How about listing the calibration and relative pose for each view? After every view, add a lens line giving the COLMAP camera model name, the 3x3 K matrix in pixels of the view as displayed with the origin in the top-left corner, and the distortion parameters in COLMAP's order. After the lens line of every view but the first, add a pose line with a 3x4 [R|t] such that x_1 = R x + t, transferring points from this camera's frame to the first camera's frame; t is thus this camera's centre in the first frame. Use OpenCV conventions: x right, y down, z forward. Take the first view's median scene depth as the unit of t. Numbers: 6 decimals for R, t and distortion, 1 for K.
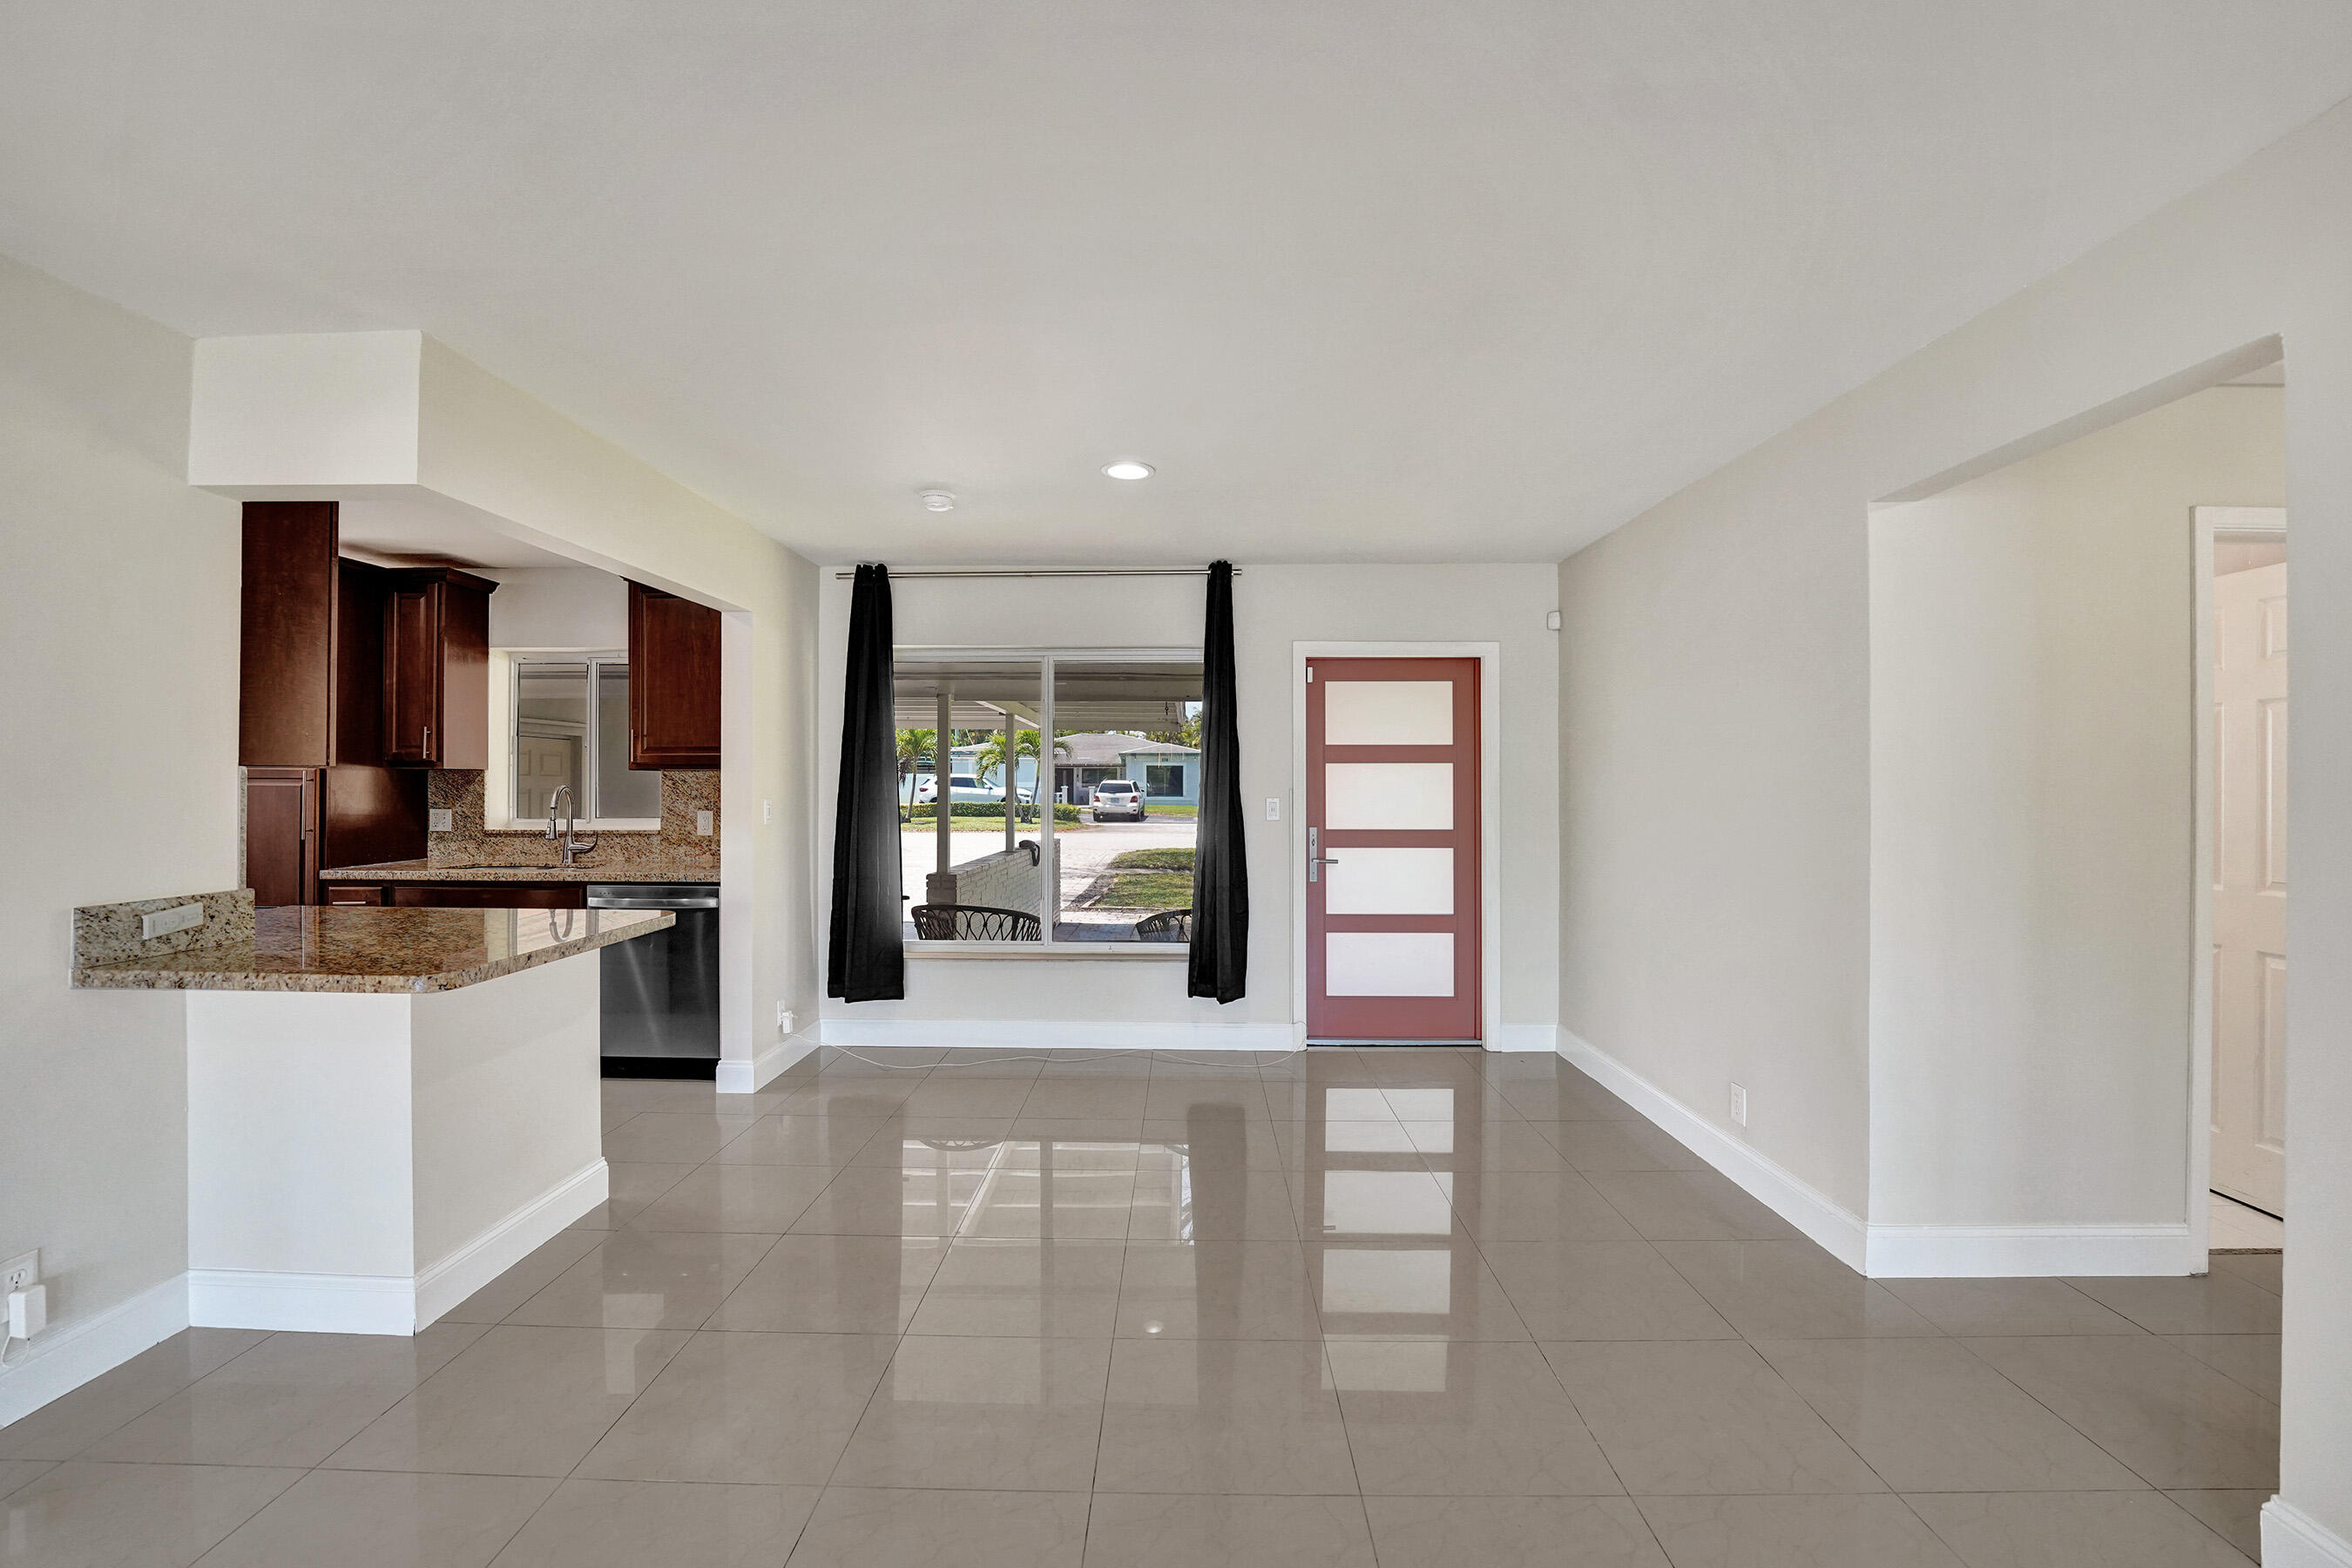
lens RADIAL K [[959.5, 0, 1171.9], [0, 959.5, 780.0], [0, 0, 1]] dist [-0.024252, 0.000190]
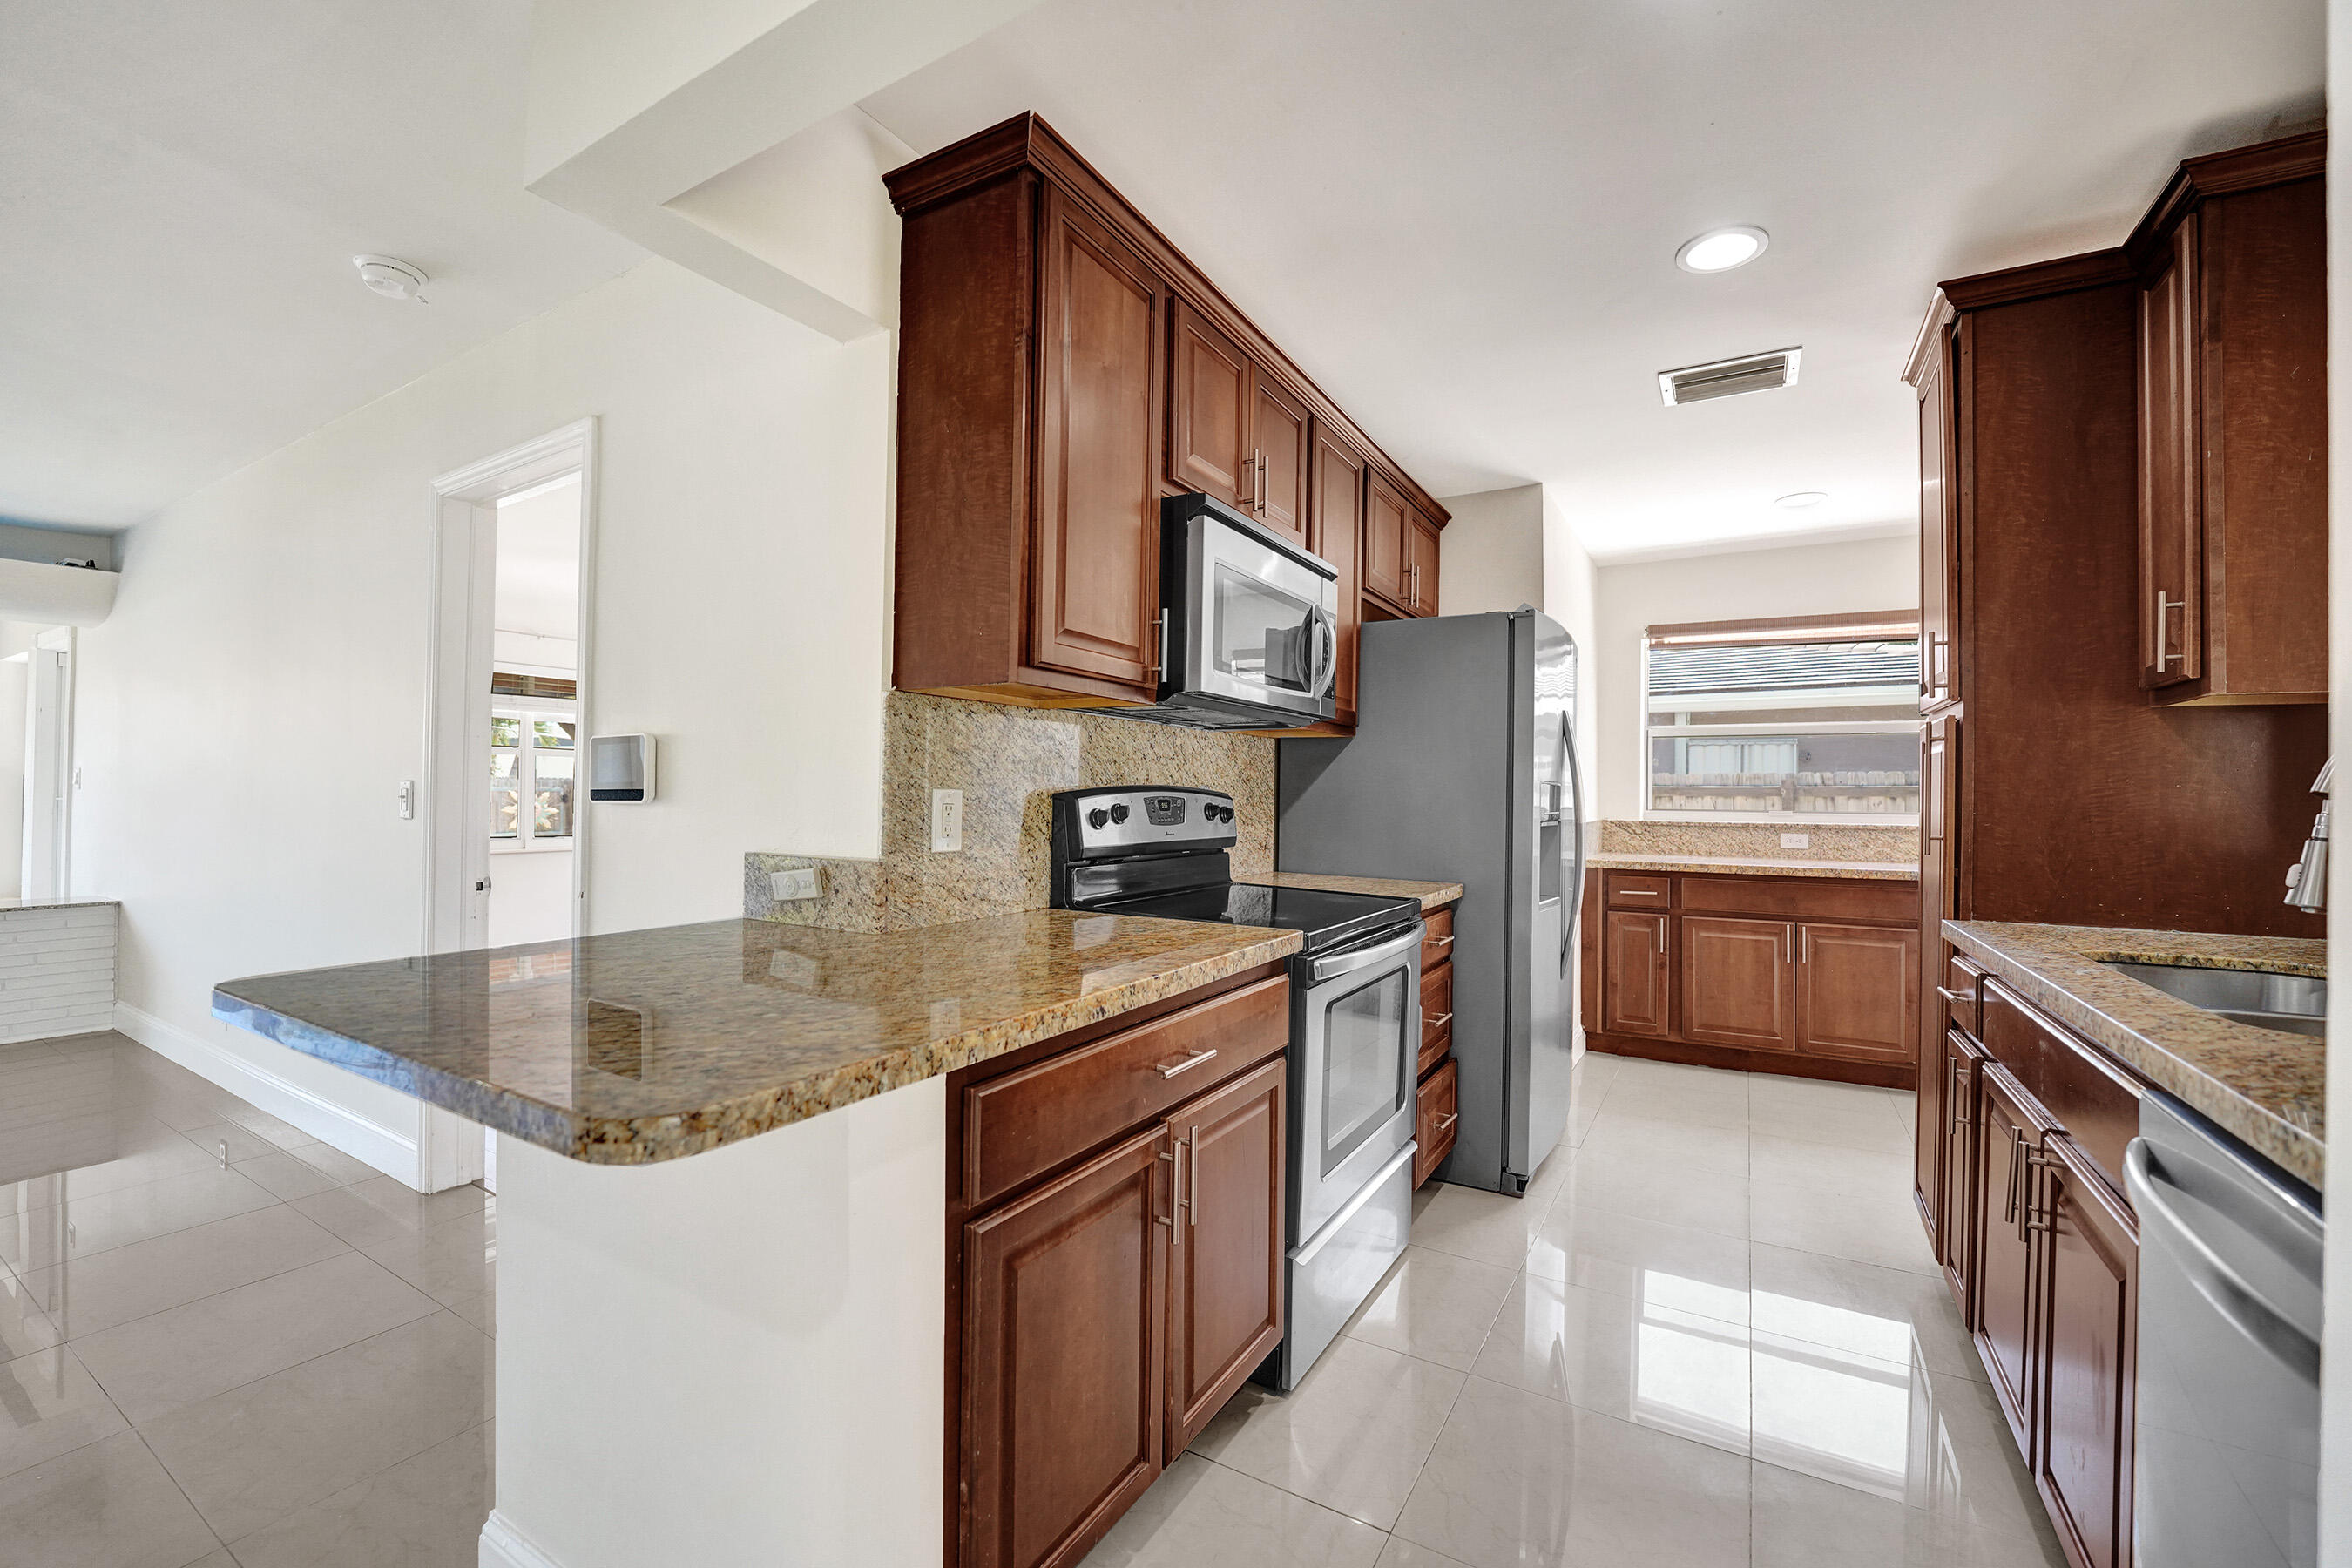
lens RADIAL K [[959.5, 0, 1171.9], [0, 959.5, 780.0], [0, 0, 1]] dist [-0.024252, 0.000190]
pose [[-0.501573, -0.020788, -0.864865, -0.235857], [-0.013720, 0.999777, -0.016074, 0.031278], [0.865006, 0.003803, -0.501747, 0.785157]]
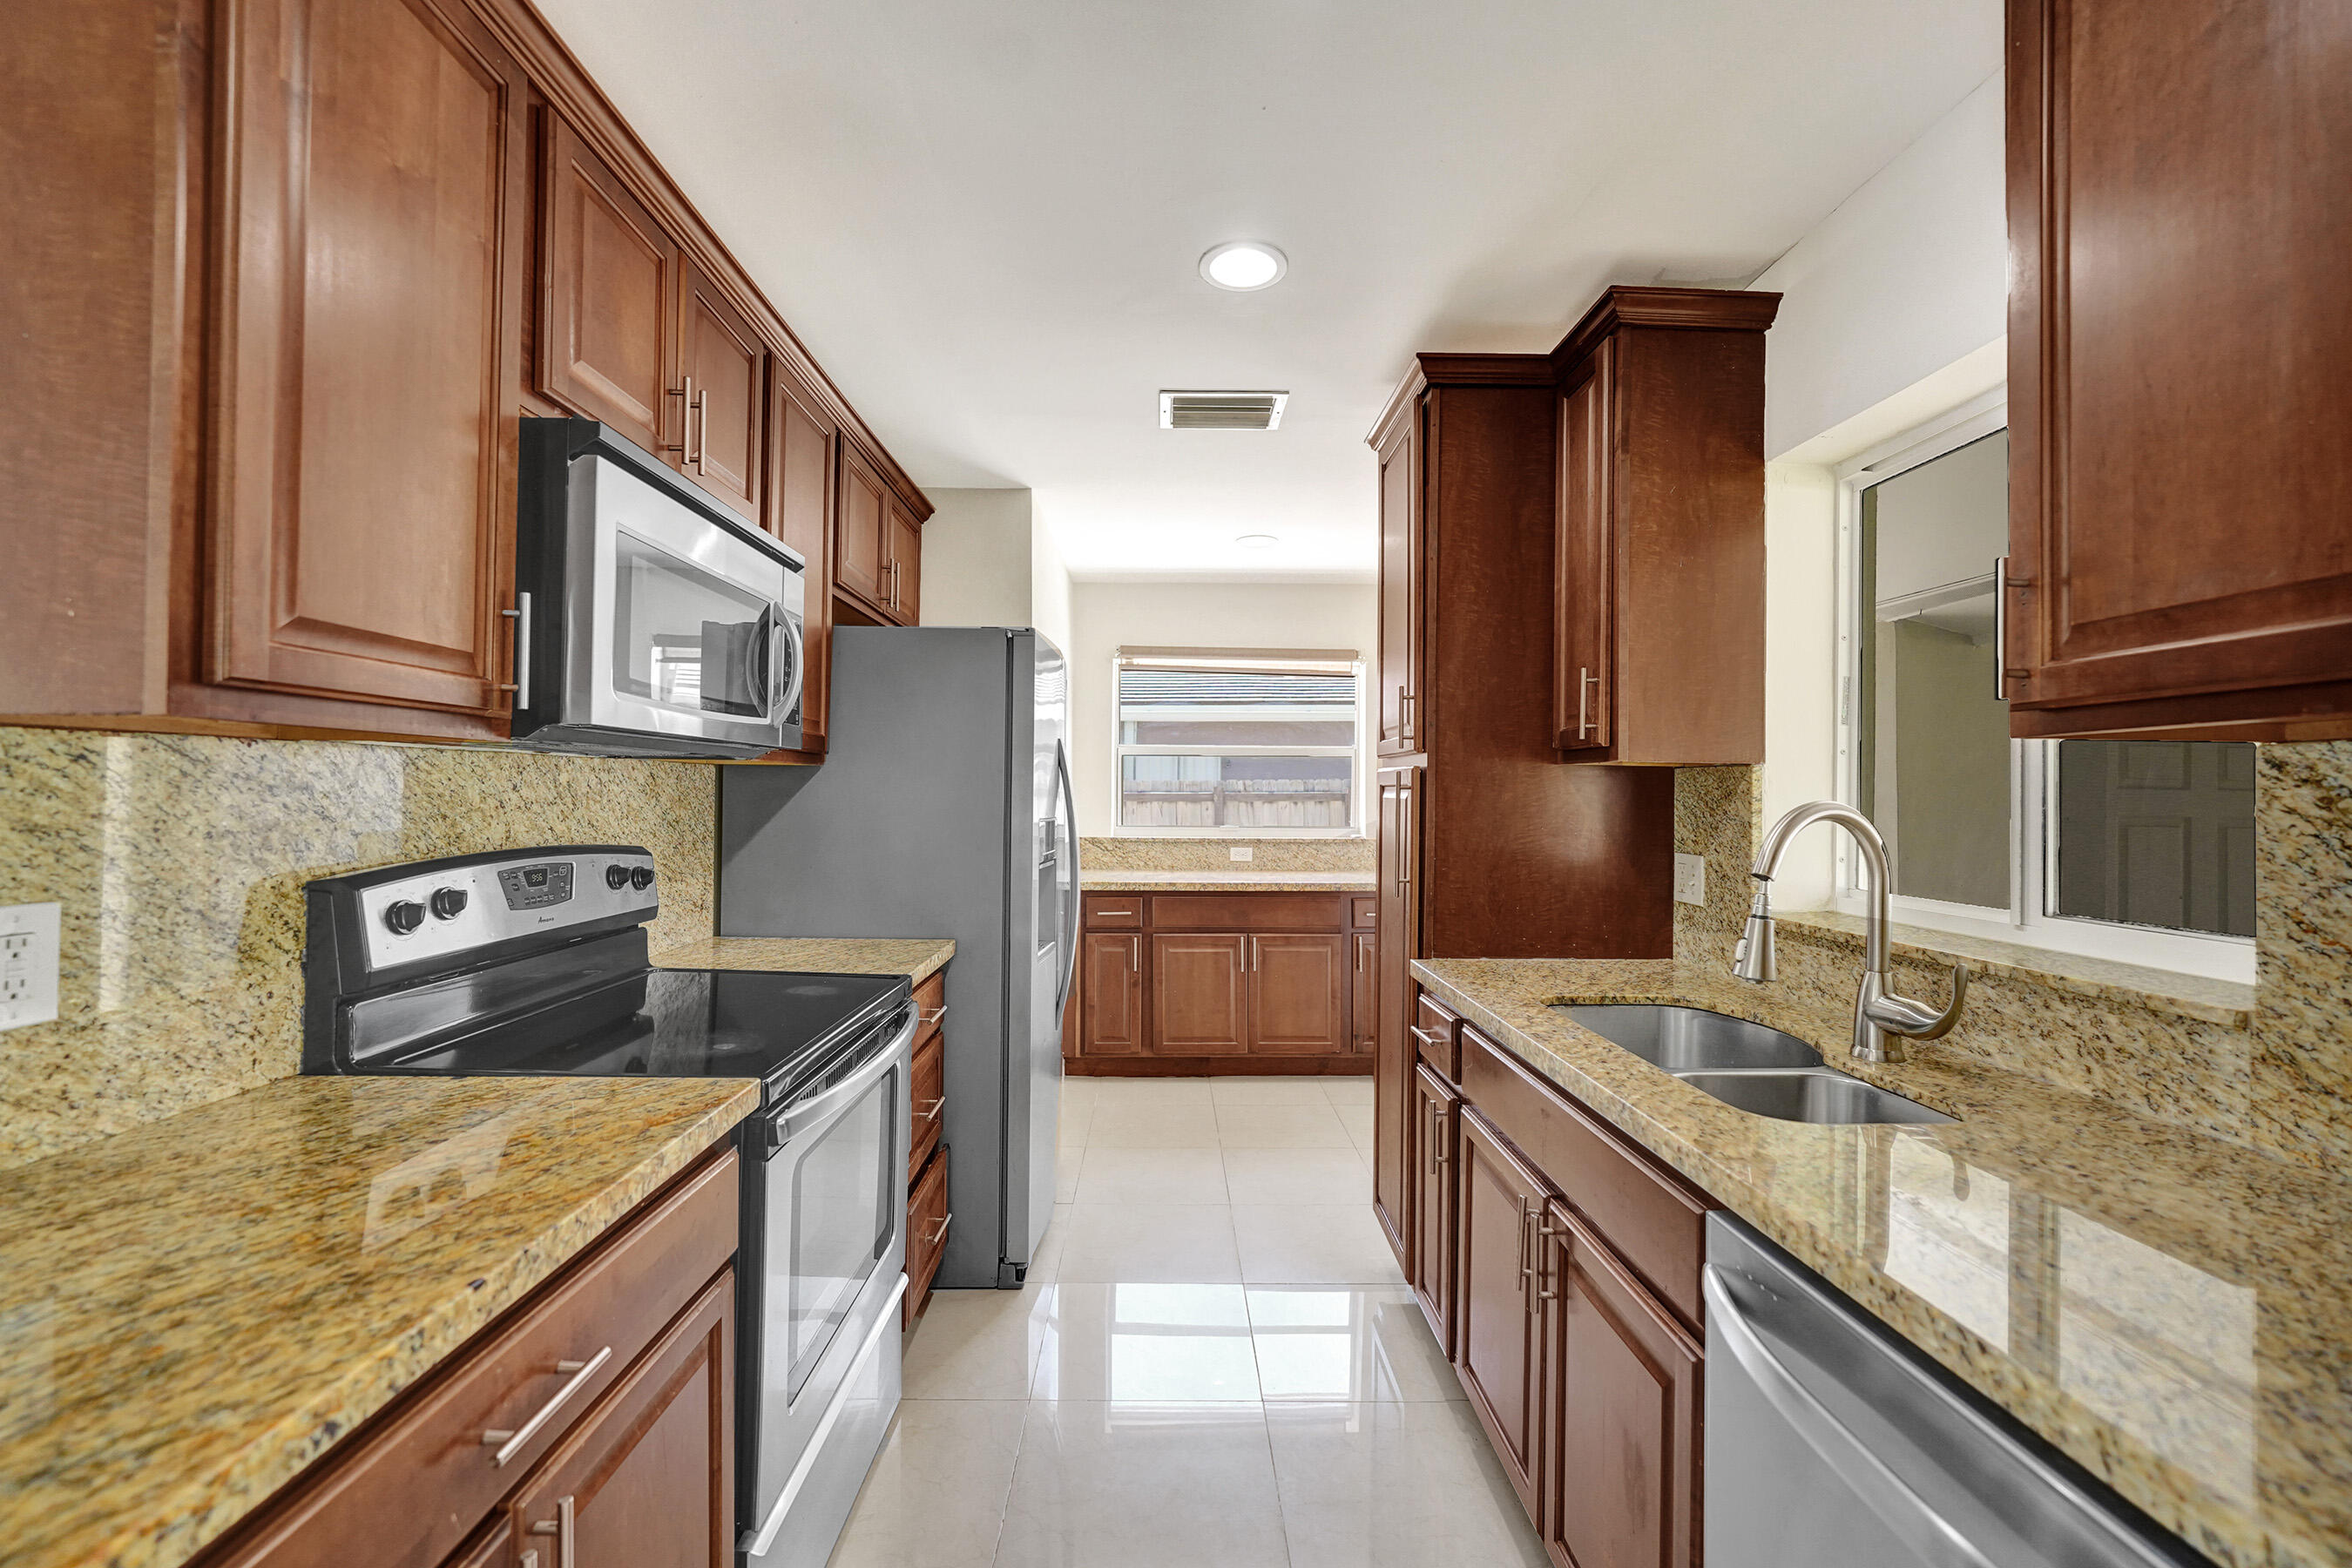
lens RADIAL K [[963.8, 0, 1174.7], [0, 963.8, 787.2], [0, 0, 1]] dist [-0.009470, 0.000721]
pose [[0.027190, -0.007935, -0.999599, -0.323719], [-0.008910, 0.999927, -0.008180, 0.004479], [0.999591, 0.009129, 0.027117, 0.745749]]
